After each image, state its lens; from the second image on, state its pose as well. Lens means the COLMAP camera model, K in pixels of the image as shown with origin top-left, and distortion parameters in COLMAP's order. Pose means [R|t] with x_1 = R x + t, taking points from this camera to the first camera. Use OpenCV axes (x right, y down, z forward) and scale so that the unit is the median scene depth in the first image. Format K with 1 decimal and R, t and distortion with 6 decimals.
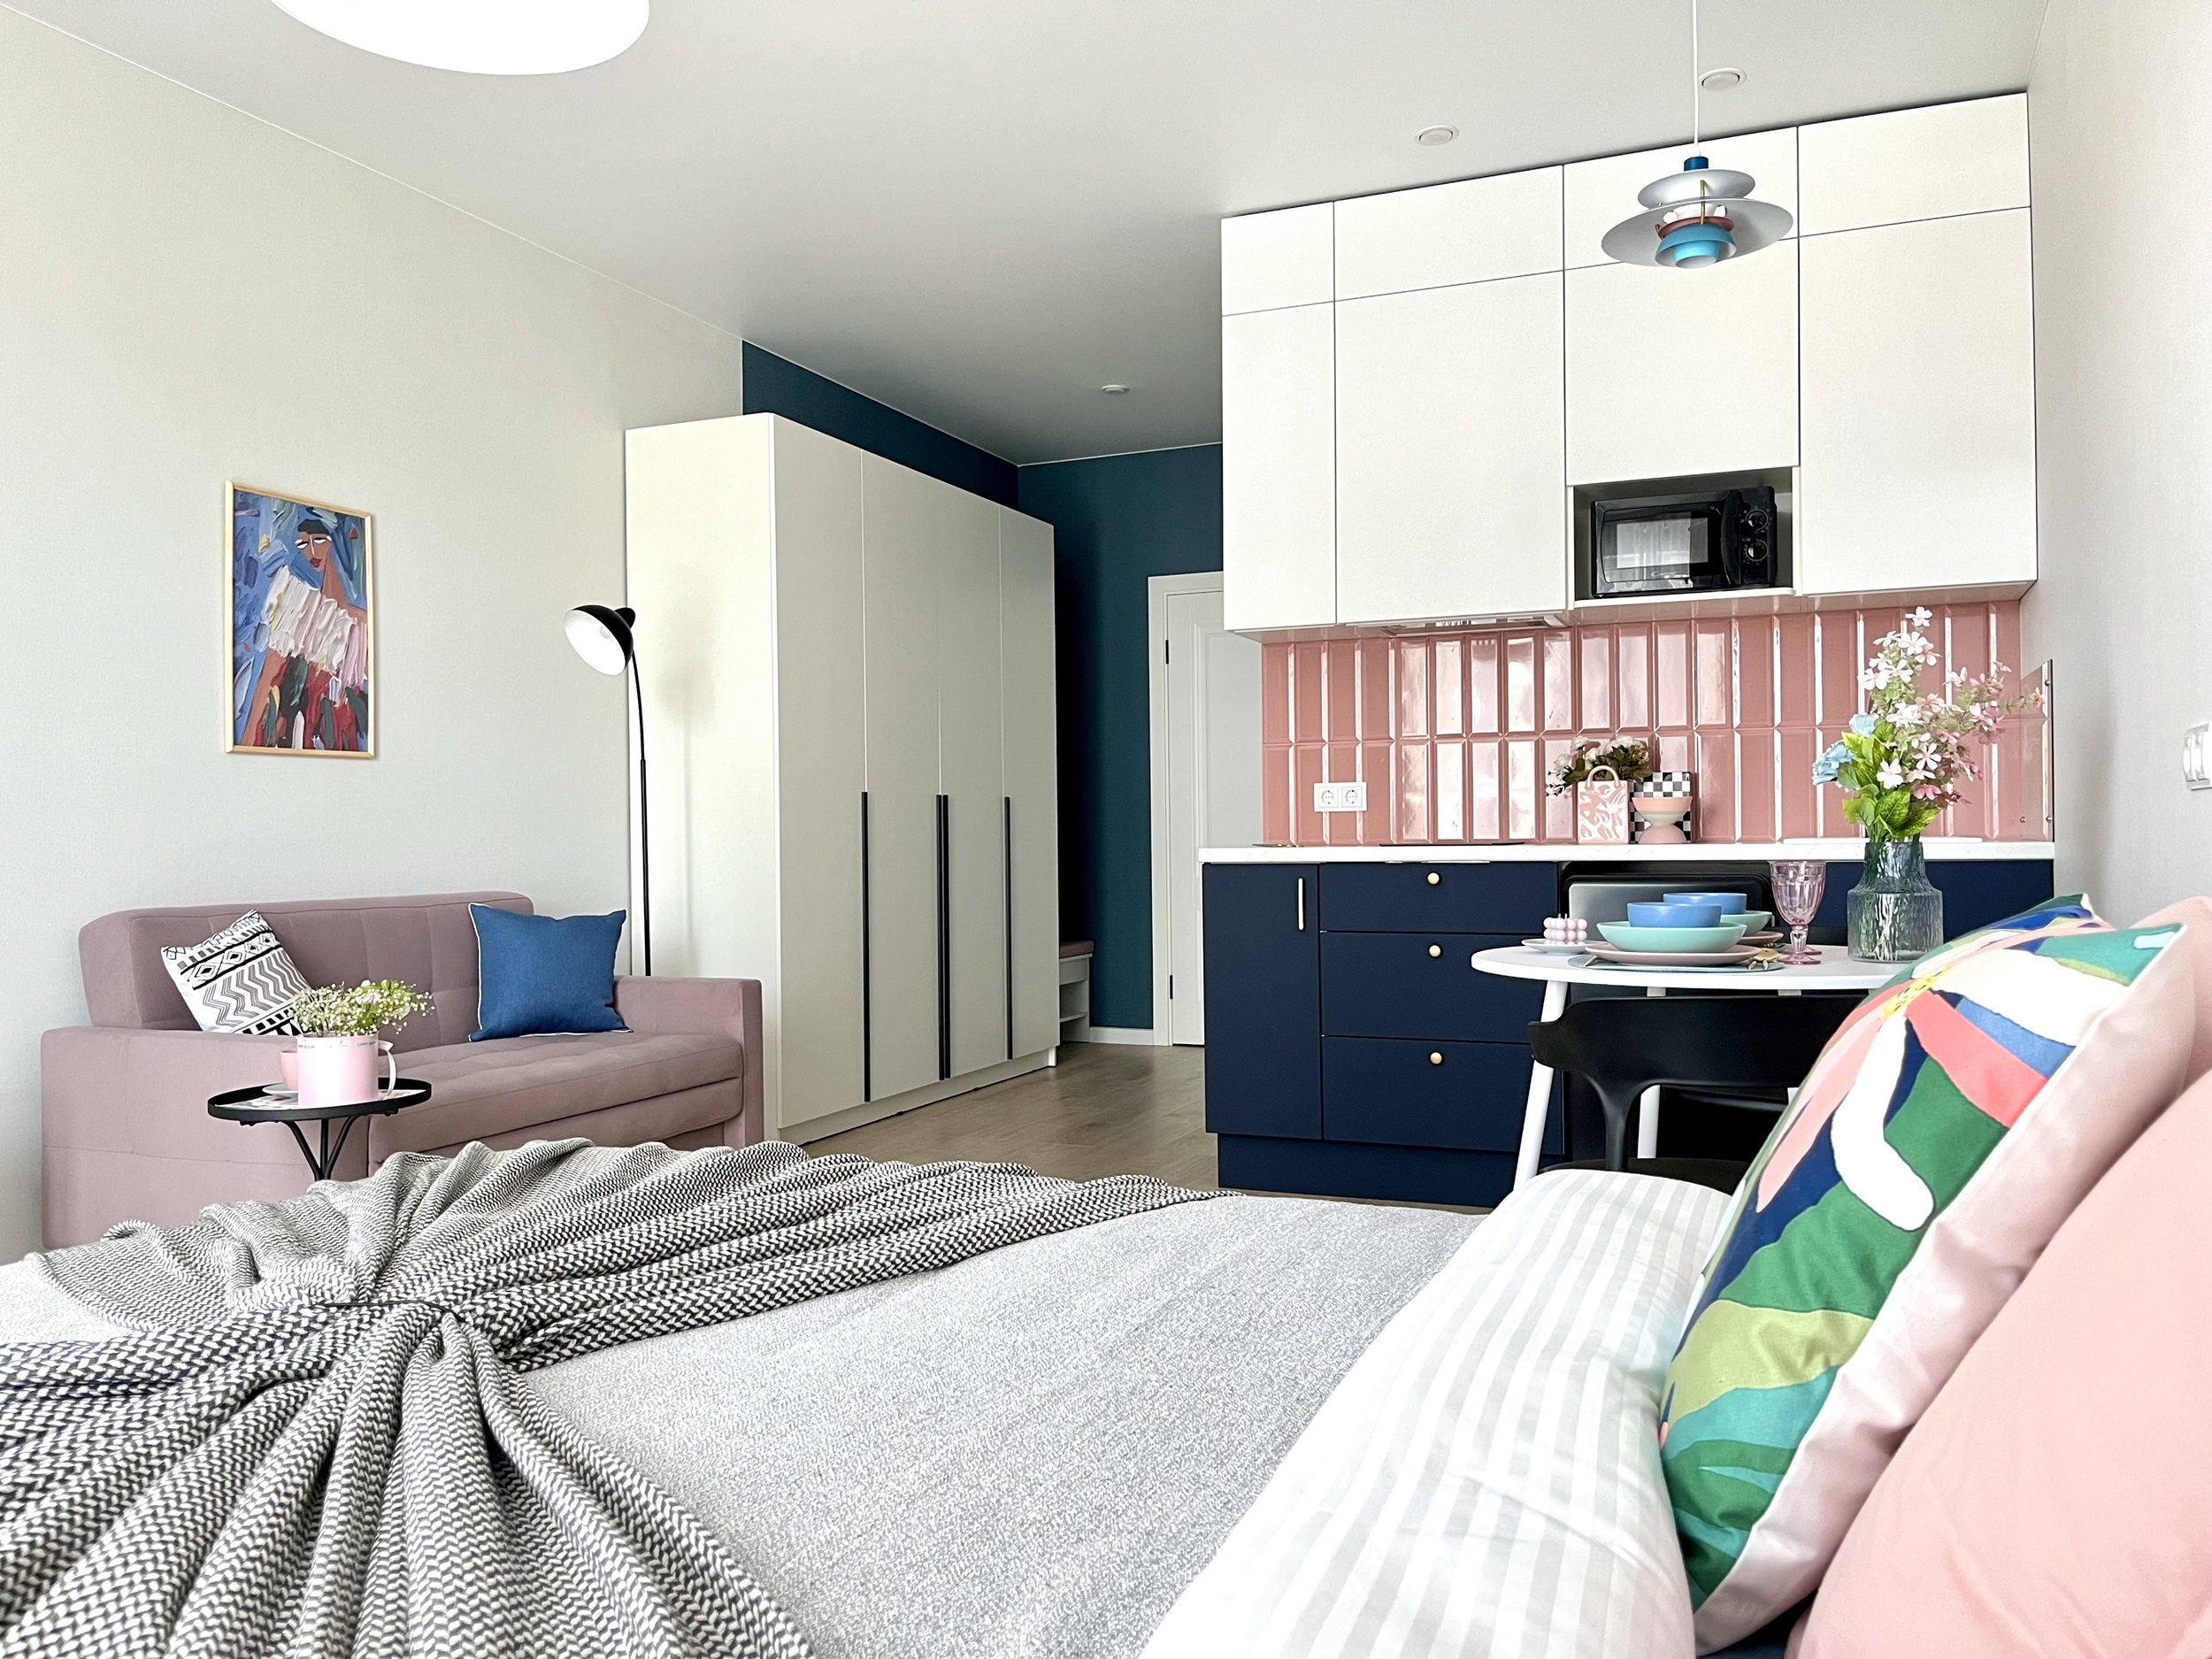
lens RADIAL K [[1680.3, 0, 1107.8], [0, 1680.3, 842.8], [0, 0, 1]] dist [0.073482, -0.116770]
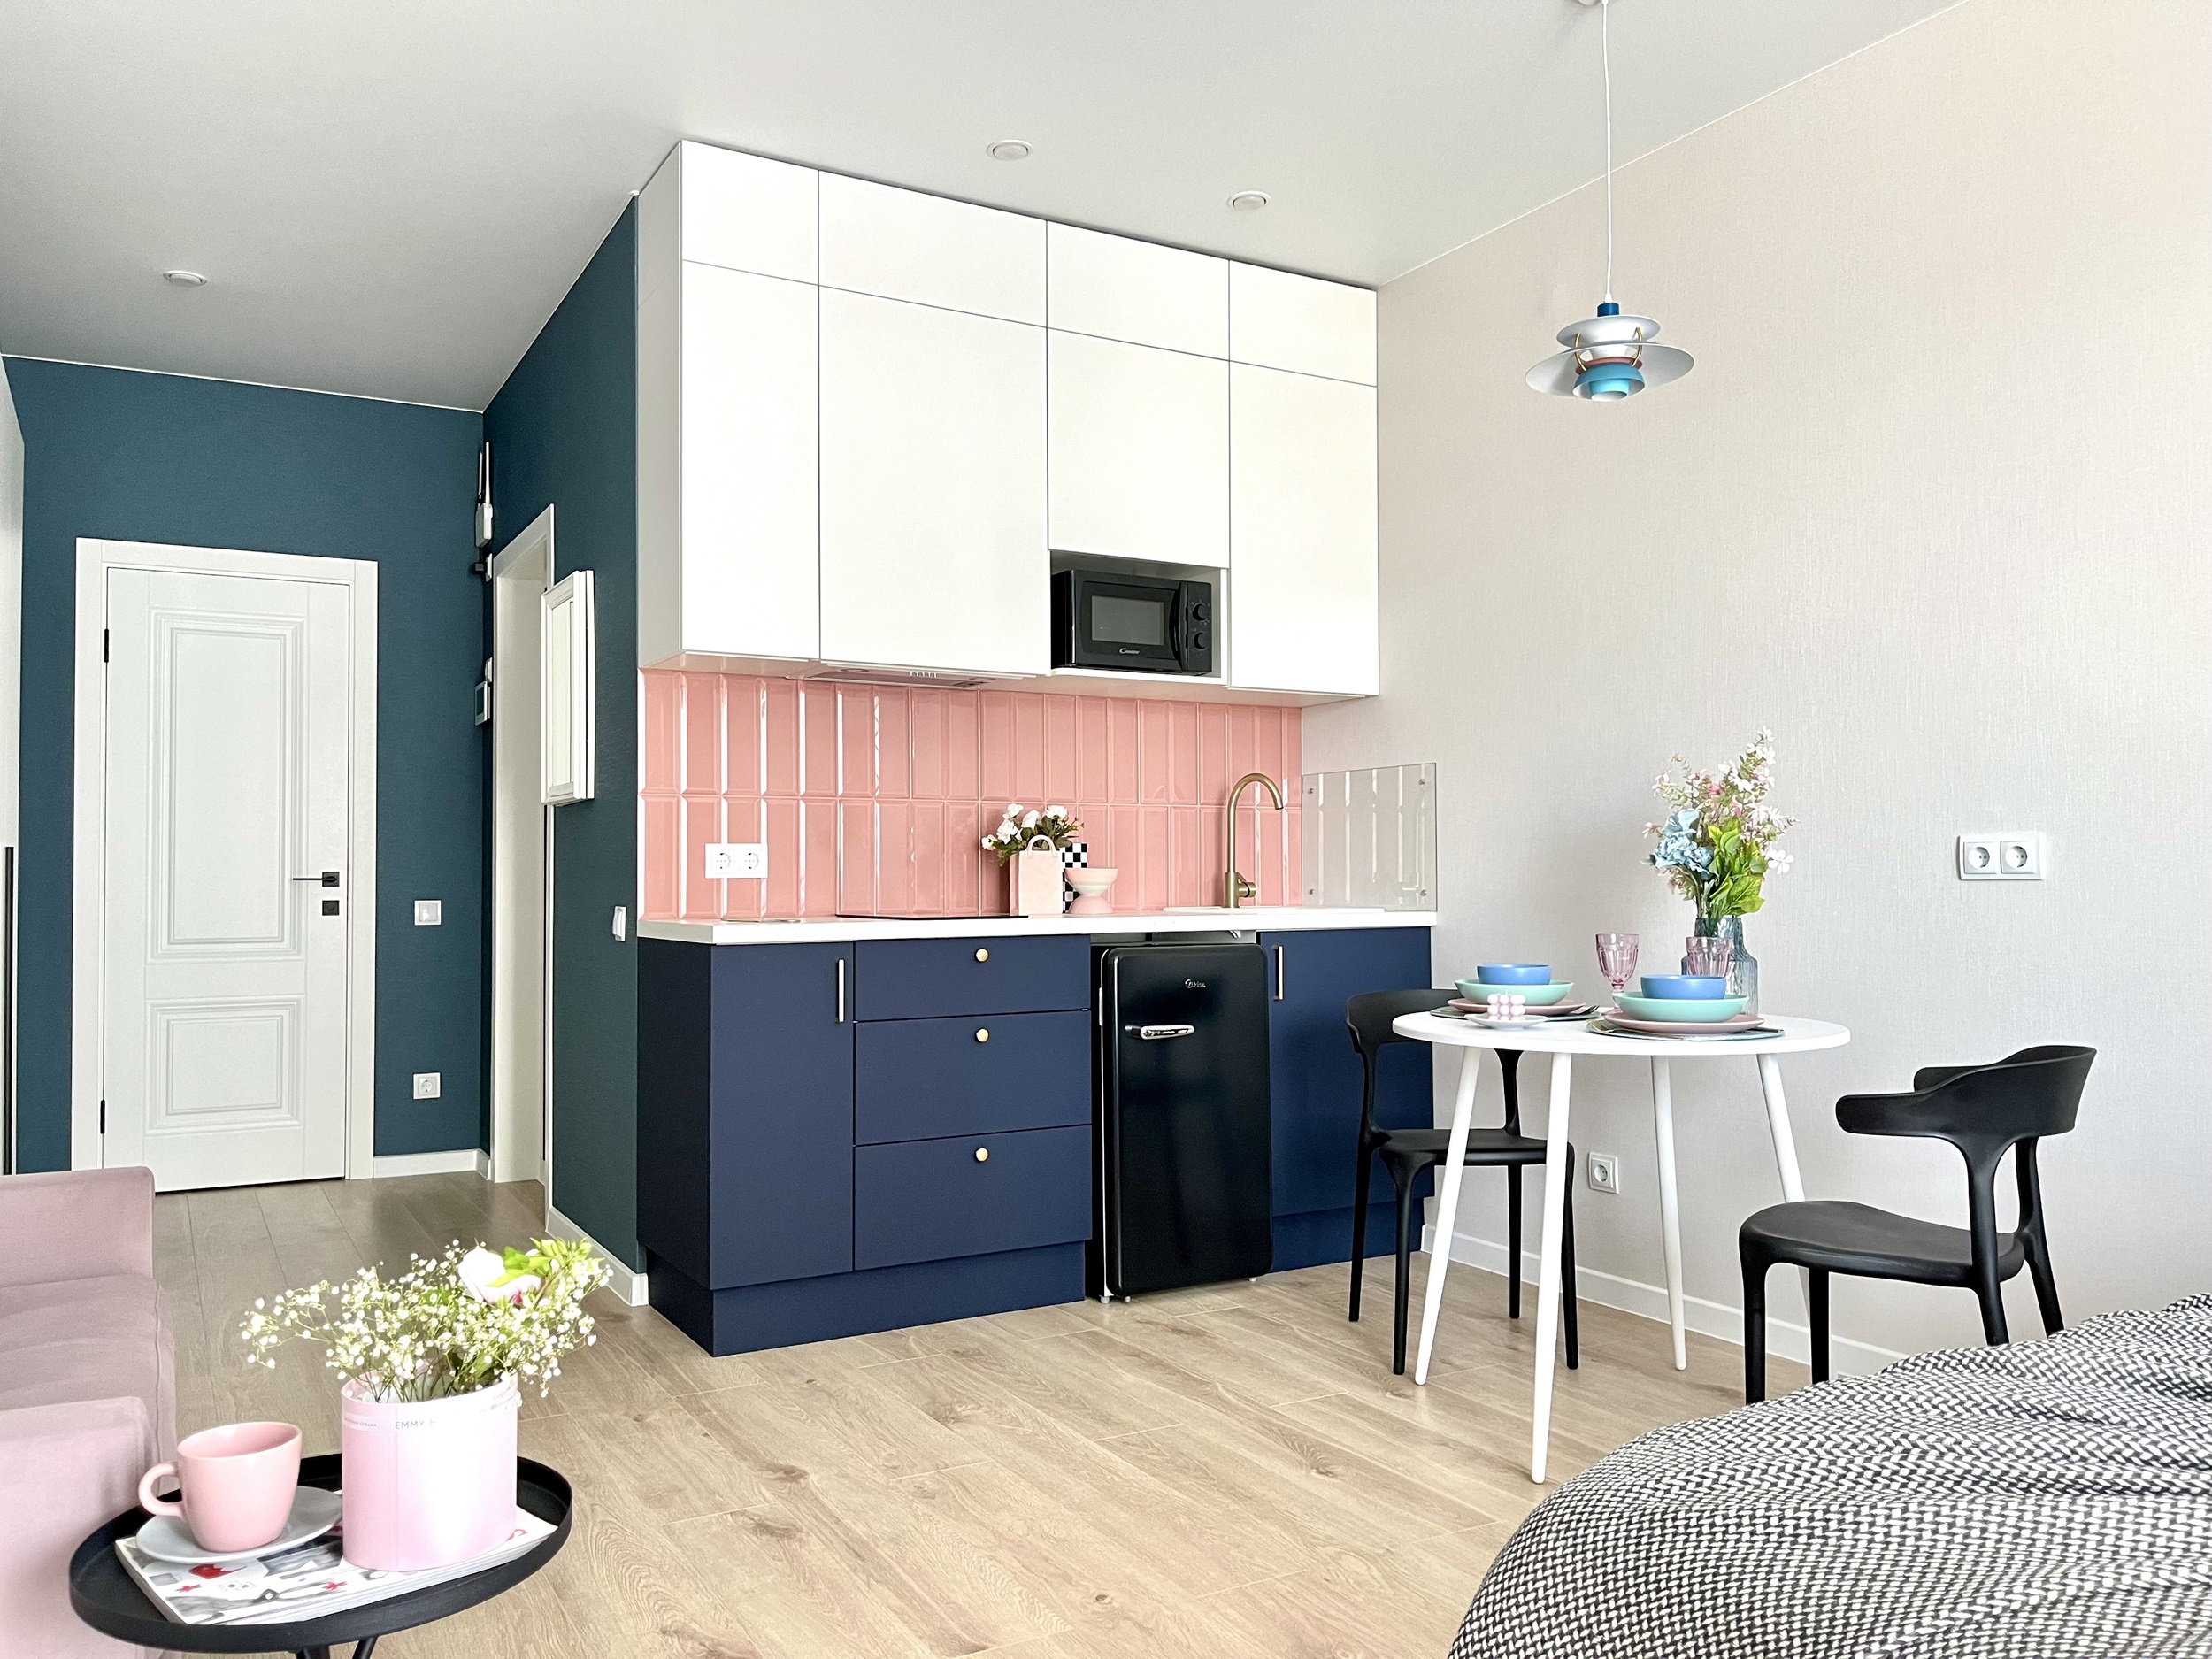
lens RADIAL K [[1654.4, 0, 1104.0], [0, 1654.4, 837.8], [0, 0, 1]] dist [0.069055, -0.001738]
pose [[0.624721, 0.029308, 0.780298, -0.437339], [0.001124, 0.999261, -0.038432, -0.007162], [-0.780848, 0.024887, 0.624226, 0.370206]]
